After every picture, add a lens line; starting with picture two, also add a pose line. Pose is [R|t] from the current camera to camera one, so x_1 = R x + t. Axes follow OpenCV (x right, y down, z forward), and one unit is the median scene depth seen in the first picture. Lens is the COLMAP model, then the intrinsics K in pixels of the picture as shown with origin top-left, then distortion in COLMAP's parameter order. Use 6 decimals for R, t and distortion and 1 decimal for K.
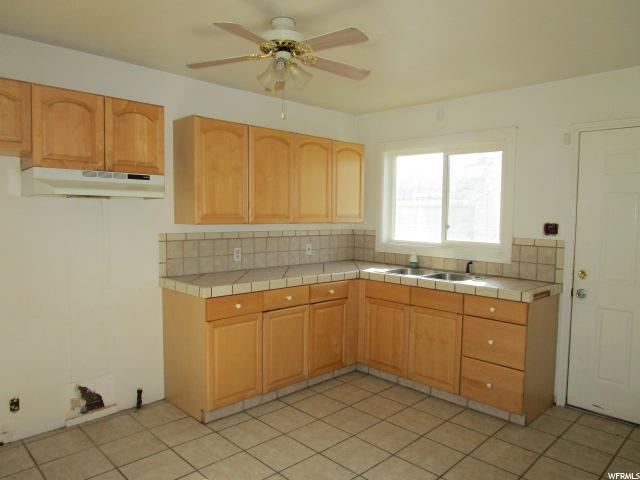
lens RADIAL K [[454.3, 0, 319.0], [0, 454.3, 240.5], [0, 0, 1]] dist [-0.001268, -0.000236]
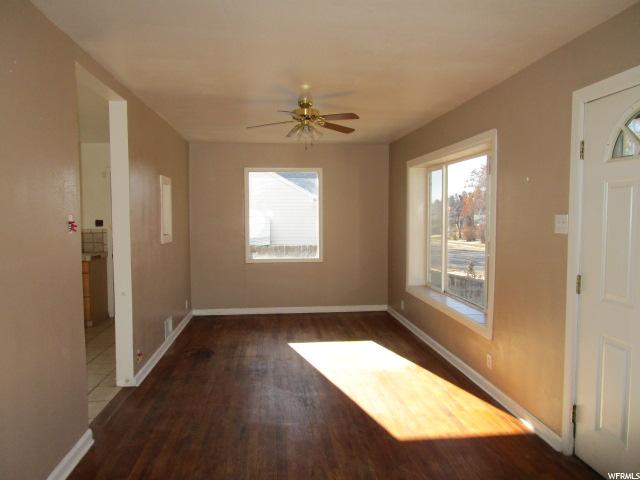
lens RADIAL K [[454.3, 0, 318.7], [0, 454.3, 241.1], [0, 0, 1]] dist [-0.001268, -0.000236]
pose [[0.627069, -0.057271, 0.776856, -0.366265], [0.060387, 0.997866, 0.024821, 0.056428], [-0.776620, 0.031348, 0.629189, -0.849062]]
